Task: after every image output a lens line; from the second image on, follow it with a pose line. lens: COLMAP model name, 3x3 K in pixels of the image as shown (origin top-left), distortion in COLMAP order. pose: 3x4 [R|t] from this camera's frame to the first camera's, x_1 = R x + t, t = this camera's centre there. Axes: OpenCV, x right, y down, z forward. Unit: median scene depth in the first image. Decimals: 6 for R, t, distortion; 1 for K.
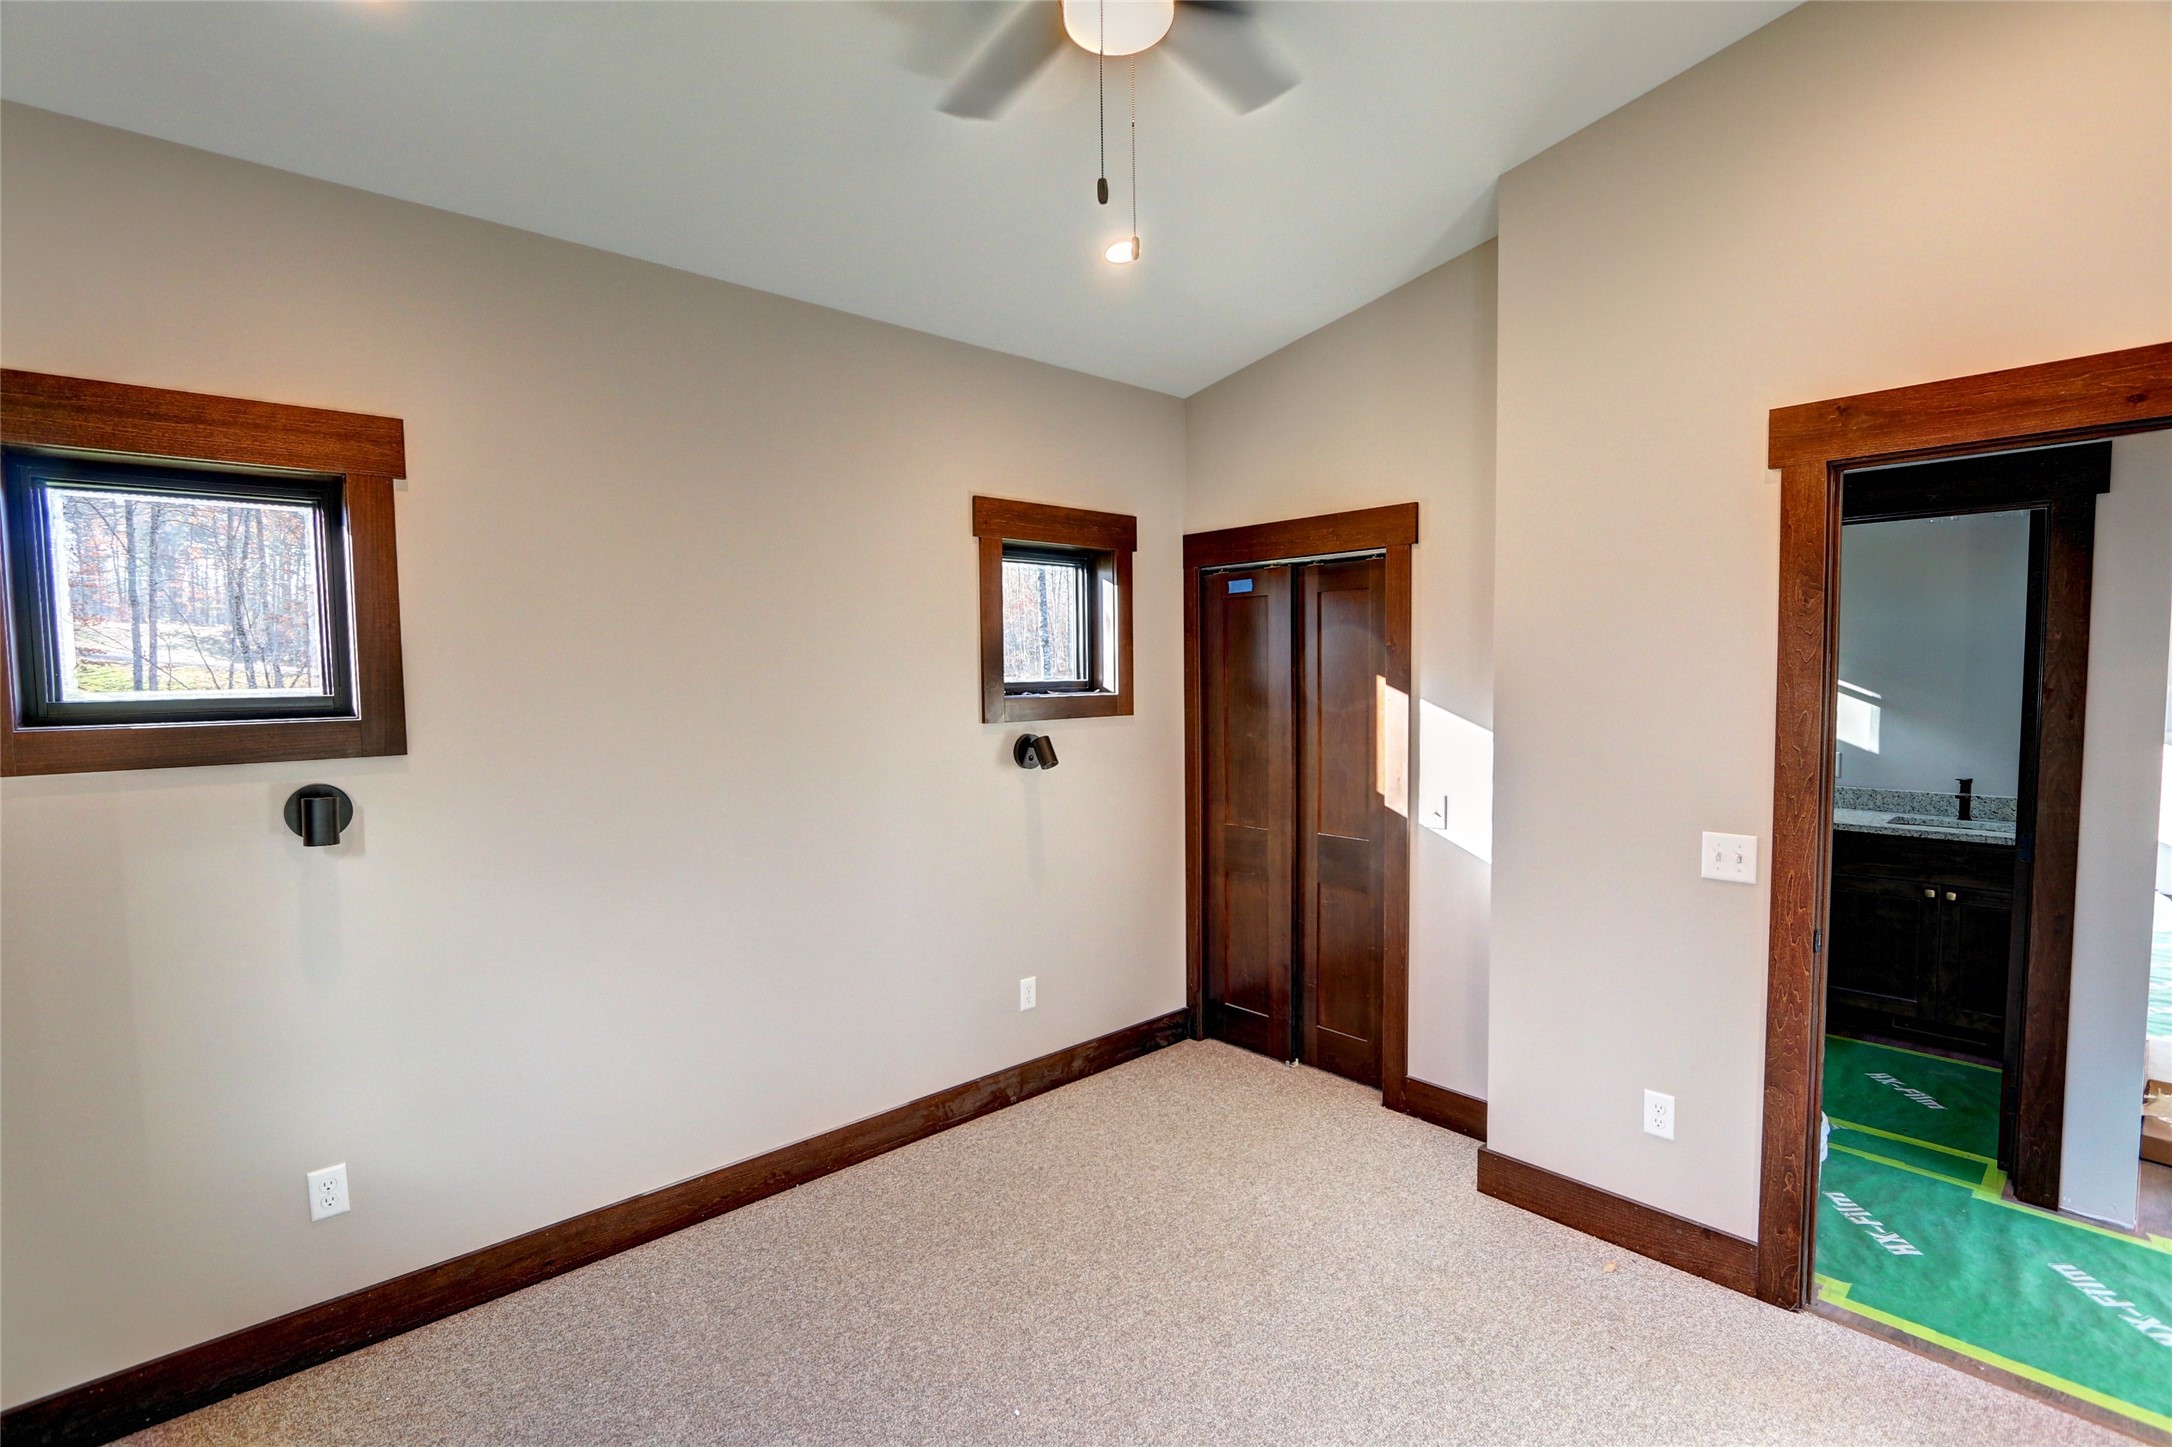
lens RADIAL K [[994.4, 0, 1083.3], [0, 994.4, 735.6], [0, 0, 1]] dist [-0.022865, 0.005898]
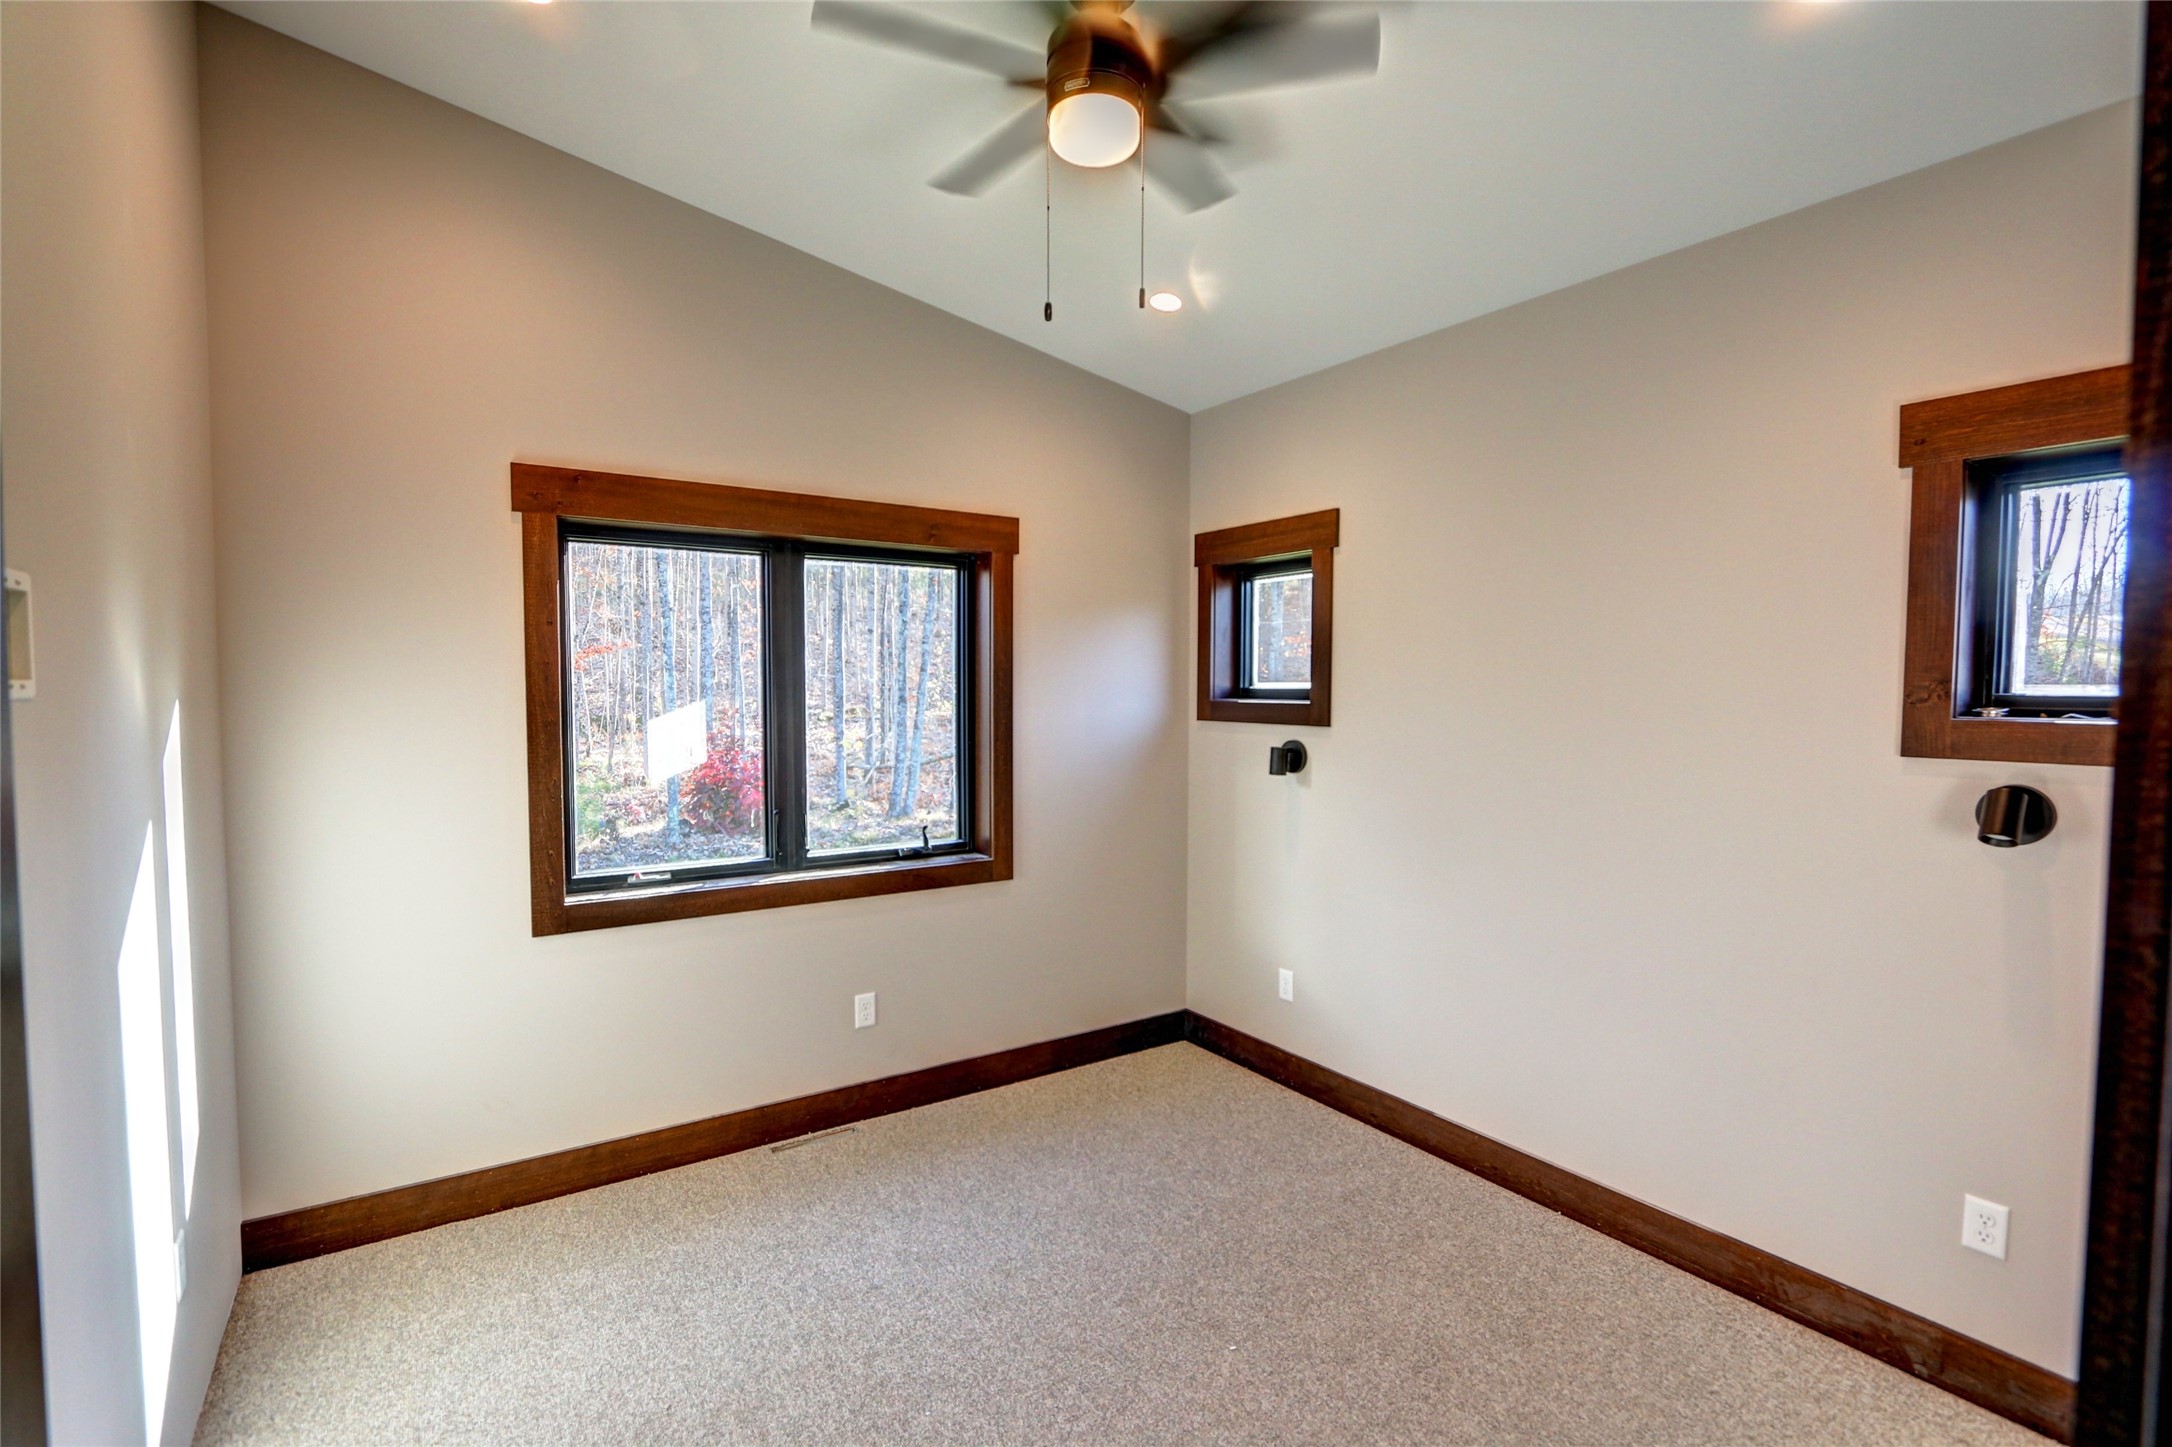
lens RADIAL K [[994.4, 0, 1083.3], [0, 994.4, 735.6], [0, 0, 1]] dist [-0.022865, 0.005898]
pose [[-0.145235, 0.068991, -0.986989, 0.764081], [-0.056384, 0.995368, 0.077874, -0.058452], [0.987789, 0.066960, -0.140672, 0.719690]]
